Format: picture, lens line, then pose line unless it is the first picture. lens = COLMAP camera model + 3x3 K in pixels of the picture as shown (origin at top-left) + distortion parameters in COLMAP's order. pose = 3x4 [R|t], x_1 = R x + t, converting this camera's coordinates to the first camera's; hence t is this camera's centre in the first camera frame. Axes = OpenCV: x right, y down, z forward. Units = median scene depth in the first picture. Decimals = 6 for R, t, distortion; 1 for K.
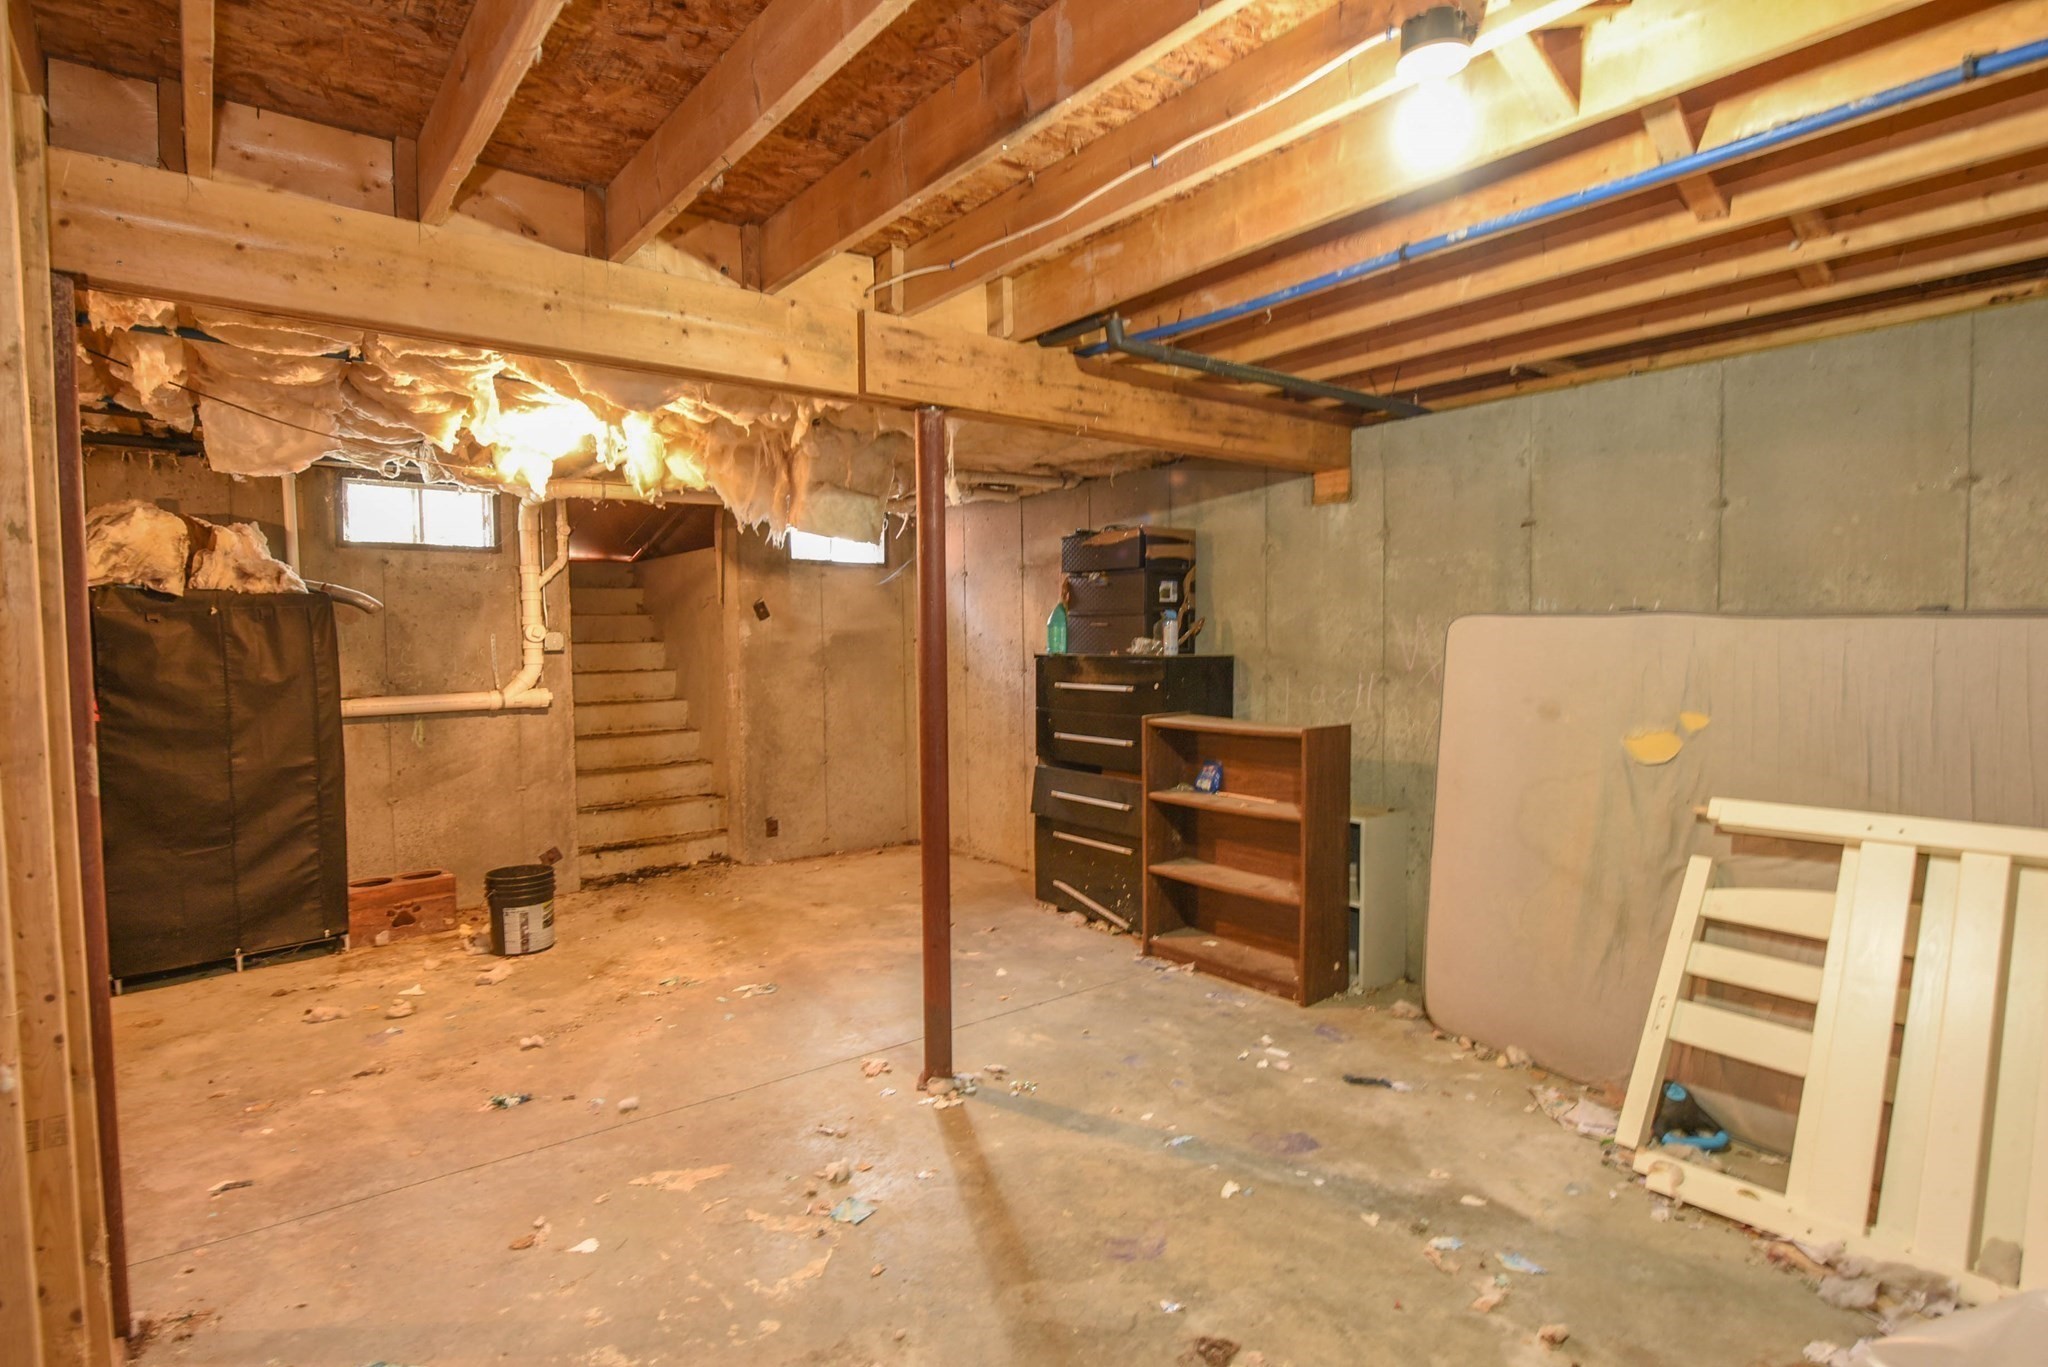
lens RADIAL K [[1028.7, 0, 1014.8], [0, 1028.7, 684.8], [0, 0, 1]] dist [-0.005428, -0.003294]
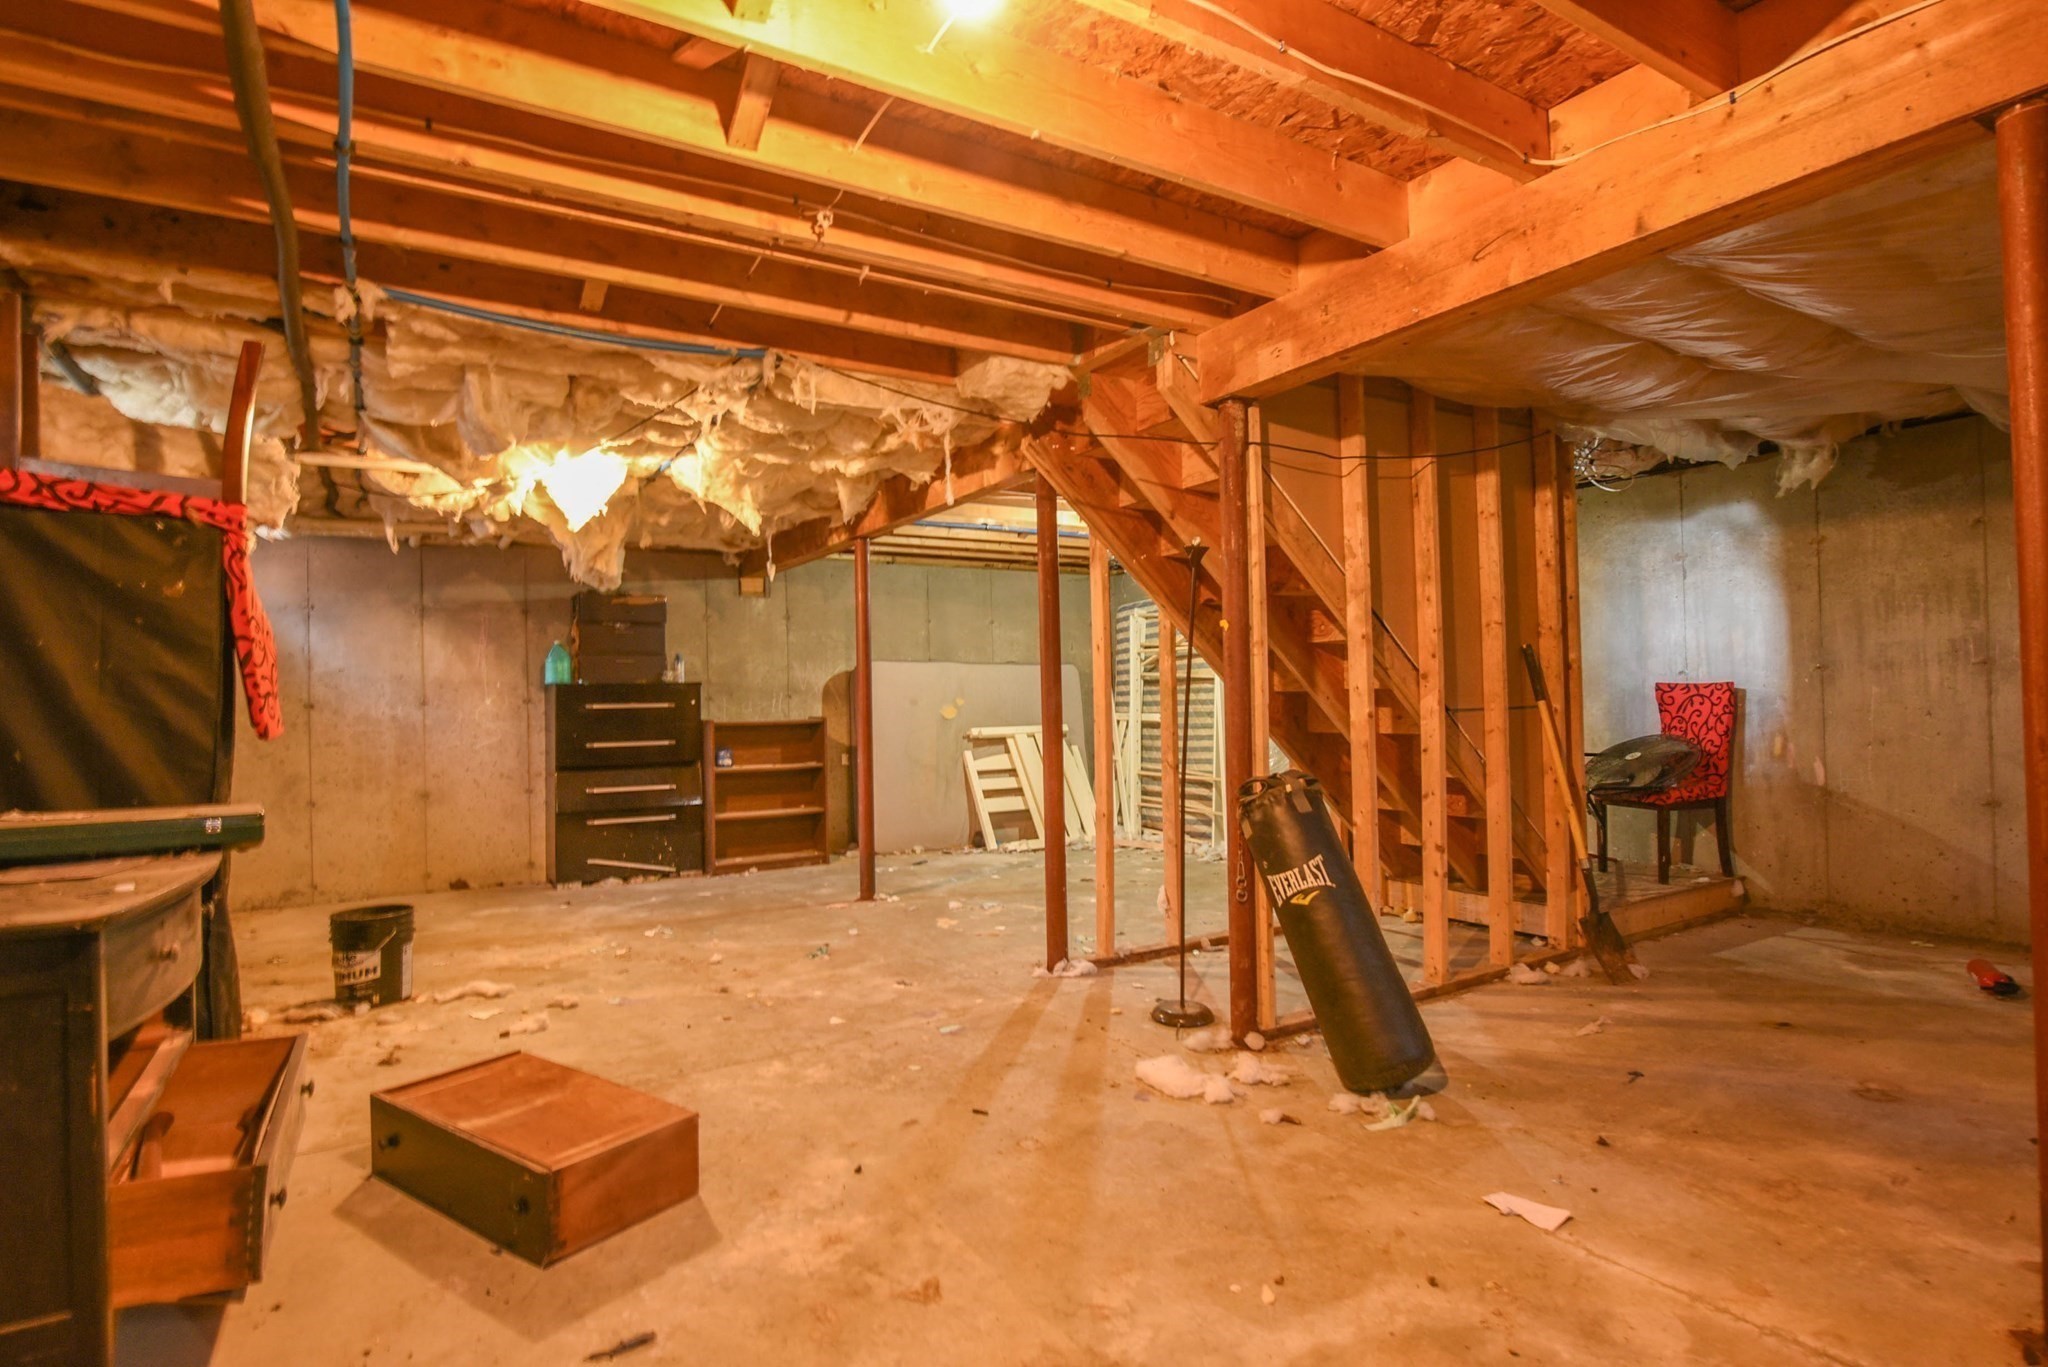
lens RADIAL K [[1028.7, 0, 1010.3], [0, 1028.7, 685.1], [0, 0, 1]] dist [-0.005428, -0.003294]
pose [[0.127756, 0.019781, 0.991608, -1.379701], [0.064893, 0.997492, -0.028259, 0.052030], [-0.989680, 0.067959, 0.126152, 0.359215]]
